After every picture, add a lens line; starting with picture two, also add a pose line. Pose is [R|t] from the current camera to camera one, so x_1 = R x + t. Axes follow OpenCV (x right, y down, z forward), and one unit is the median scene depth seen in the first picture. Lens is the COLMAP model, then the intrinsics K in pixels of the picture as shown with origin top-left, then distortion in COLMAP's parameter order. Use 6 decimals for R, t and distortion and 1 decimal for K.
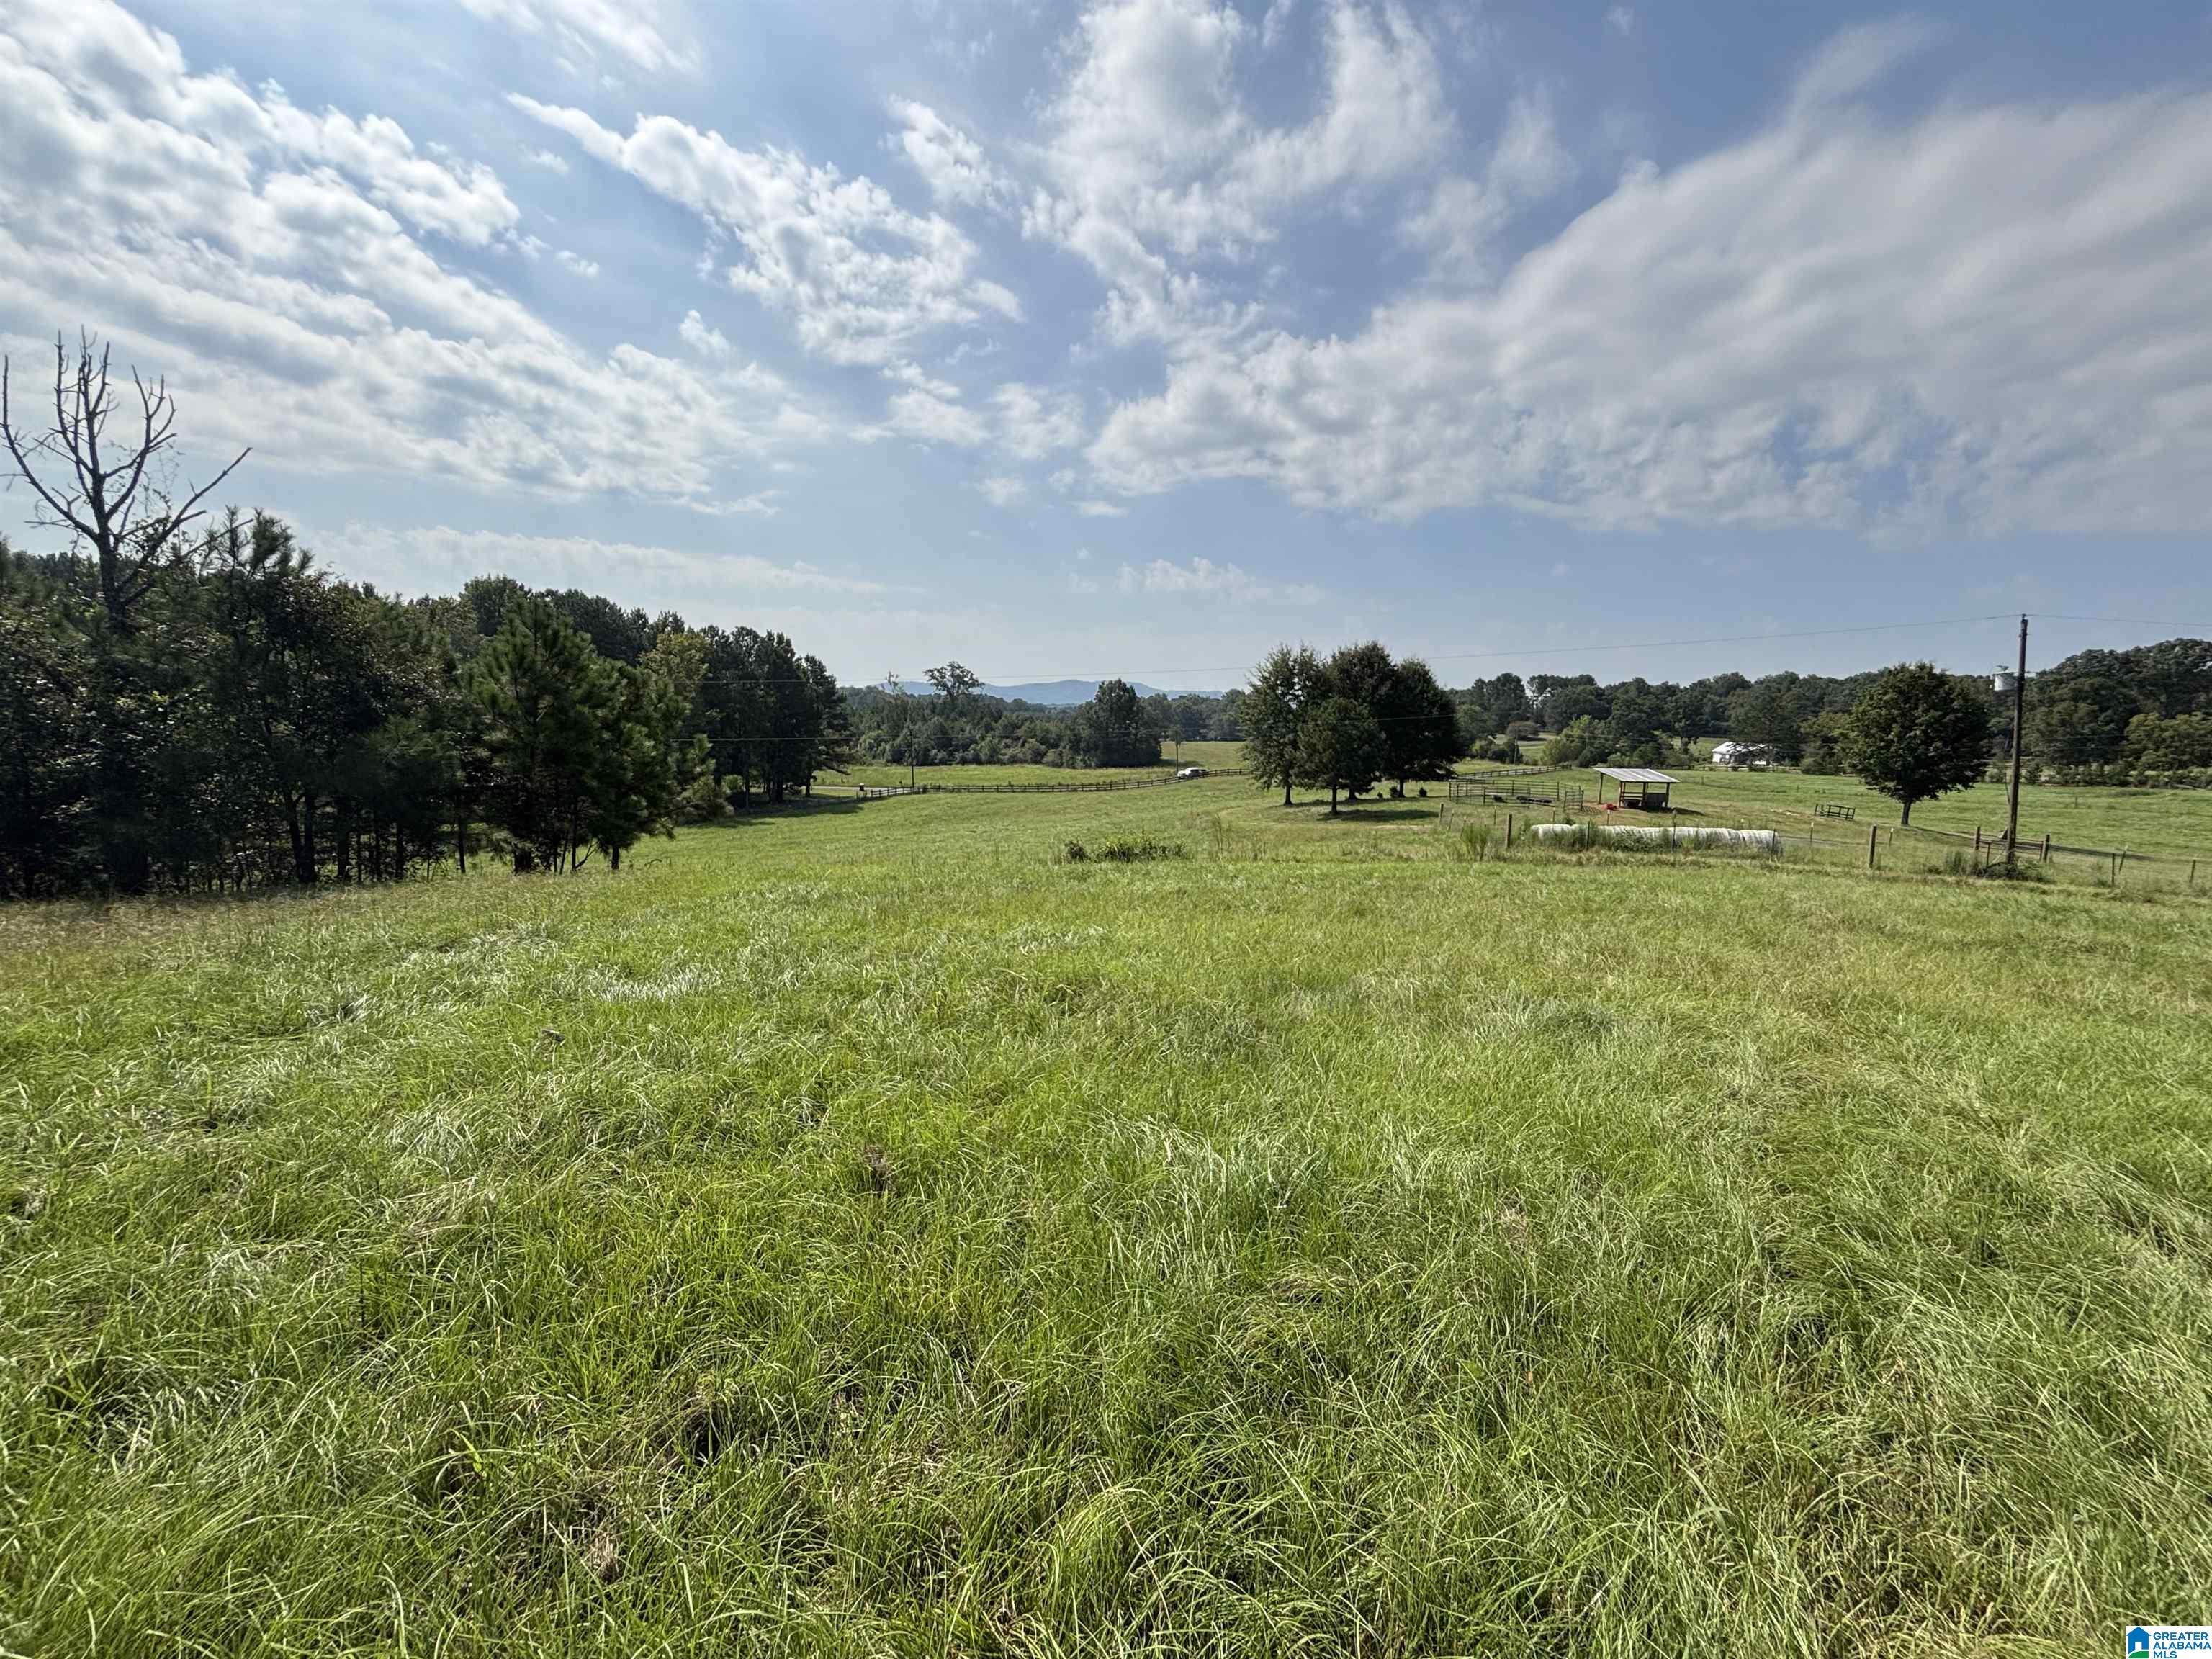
lens RADIAL K [[898.5, 0, 1104.1], [0, 898.5, 819.2], [0, 0, 1]] dist [-0.003606, 0.000987]
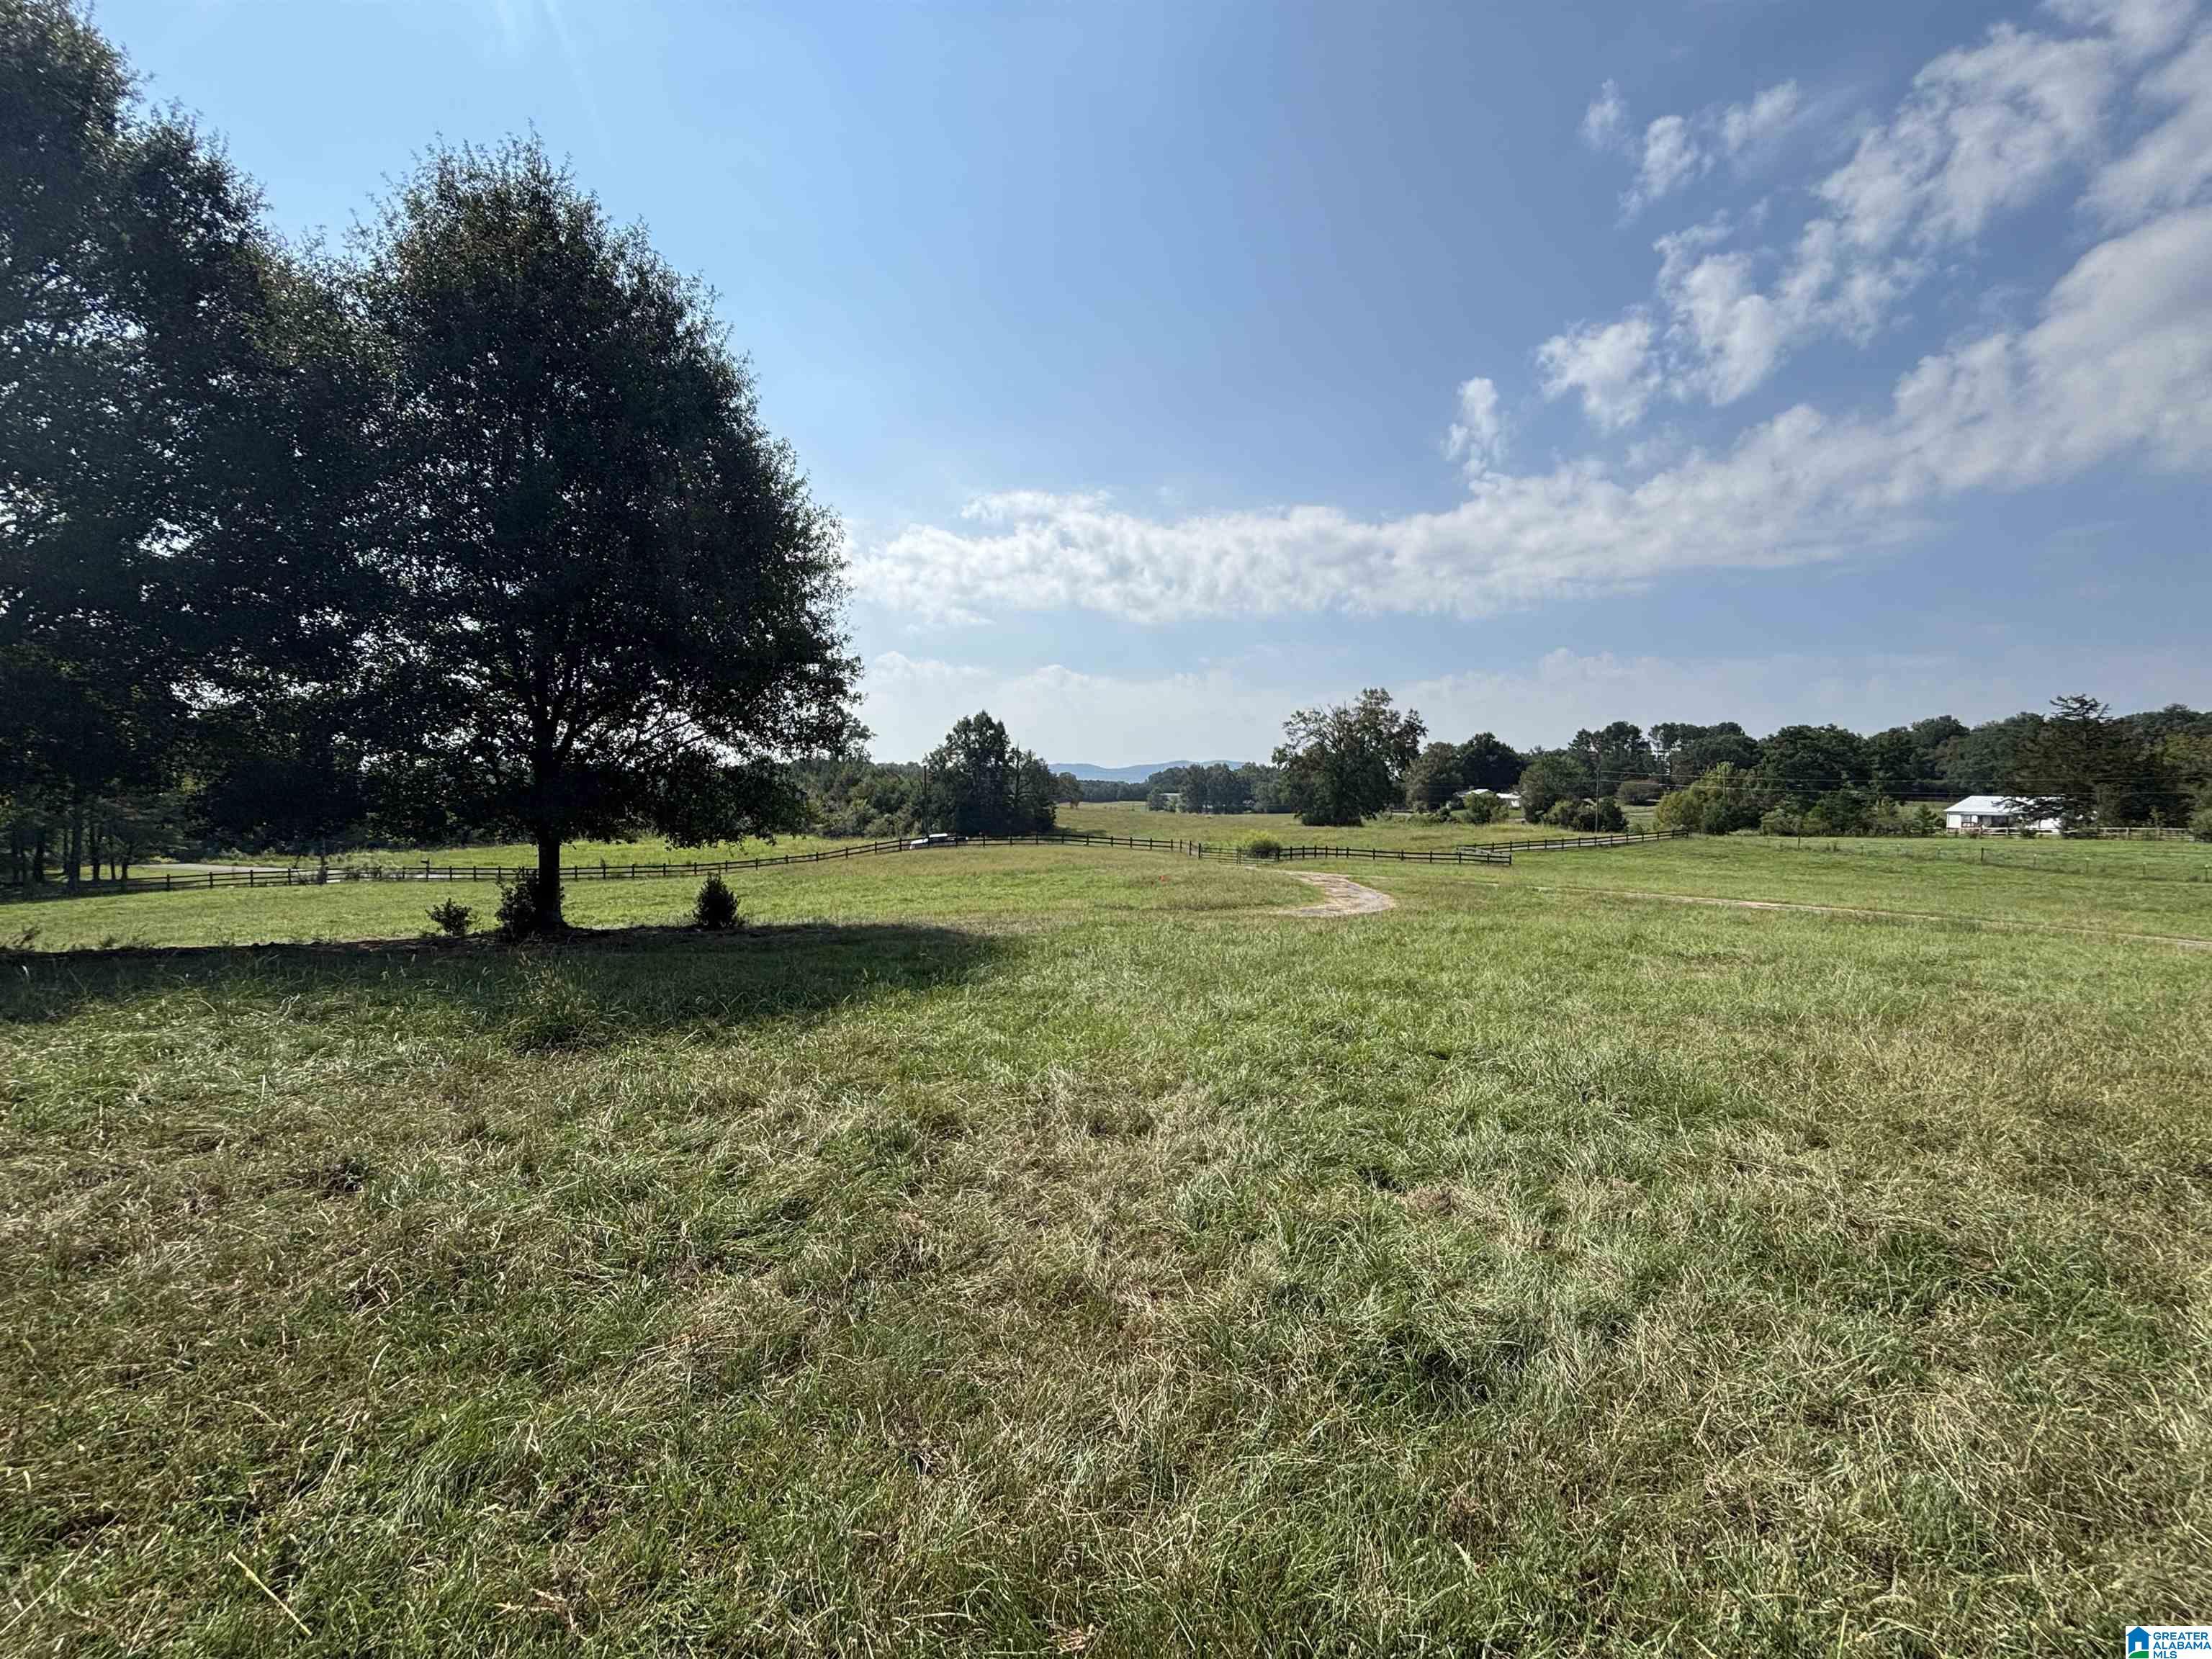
lens RADIAL K [[898.5, 0, 1115.6], [0, 898.5, 827.5], [0, 0, 1]] dist [-0.003606, 0.000987]
pose [[0.992739, -0.005967, -0.120143, 0.149569], [-0.004048, 0.996546, -0.082941, -0.008929], [0.120223, 0.082825, 0.989286, 0.260261]]
